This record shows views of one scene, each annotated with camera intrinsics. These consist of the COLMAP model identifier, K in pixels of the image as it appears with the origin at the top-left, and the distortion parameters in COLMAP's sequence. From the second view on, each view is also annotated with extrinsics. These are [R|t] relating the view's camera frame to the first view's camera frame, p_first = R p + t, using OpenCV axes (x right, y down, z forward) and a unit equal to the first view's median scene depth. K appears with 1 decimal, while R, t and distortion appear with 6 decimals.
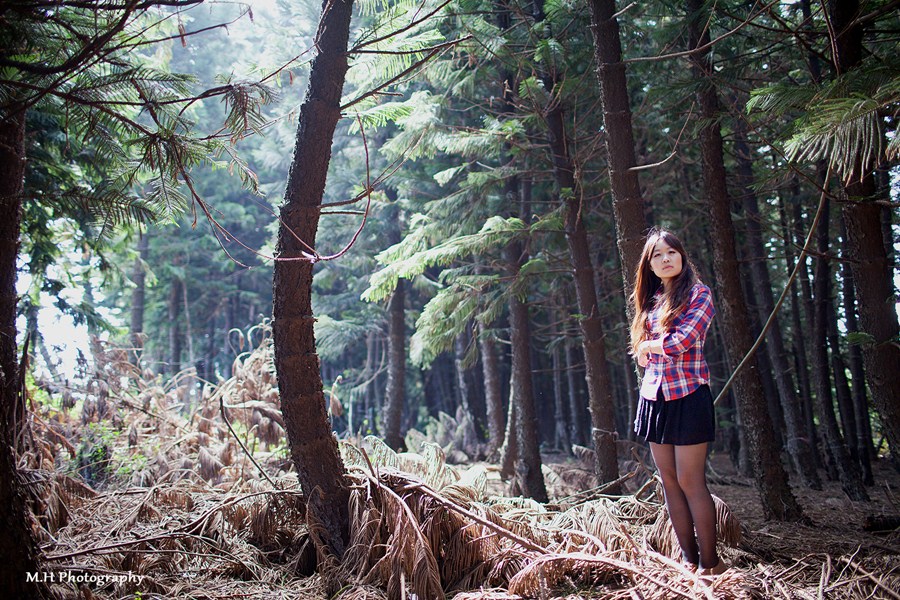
lens RADIAL K [[850.8, 0, 450.0], [0, 850.8, 300.0], [0, 0, 1]] dist [-0.189623, 0.295191]
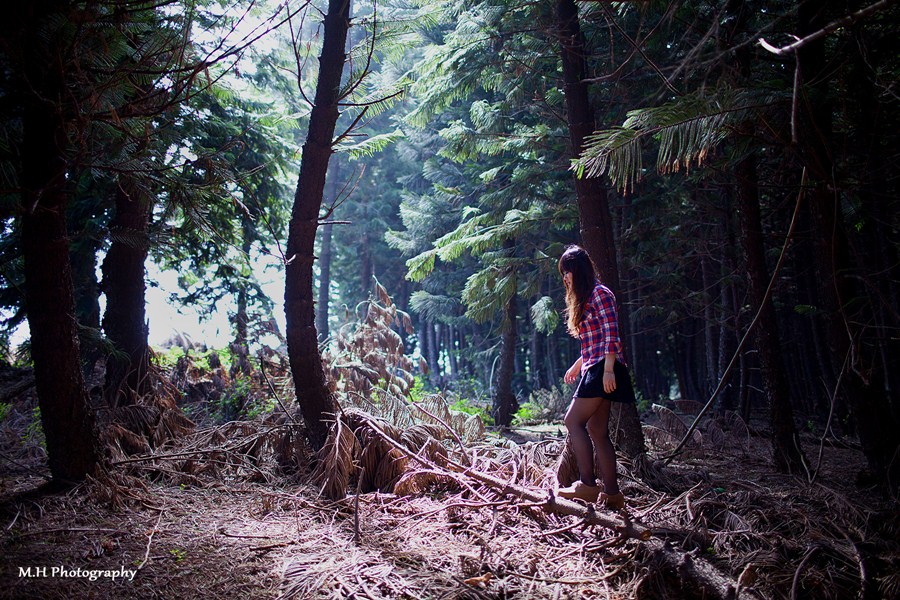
lens RADIAL K [[850.8, 0, 450.0], [0, 850.8, 300.0], [0, 0, 1]] dist [-0.189623, 0.295191]
pose [[0.956482, -0.013126, -0.291497, 0.287442], [0.025663, 0.998901, 0.039227, -0.017851], [0.290662, -0.045000, 0.955767, -0.164903]]
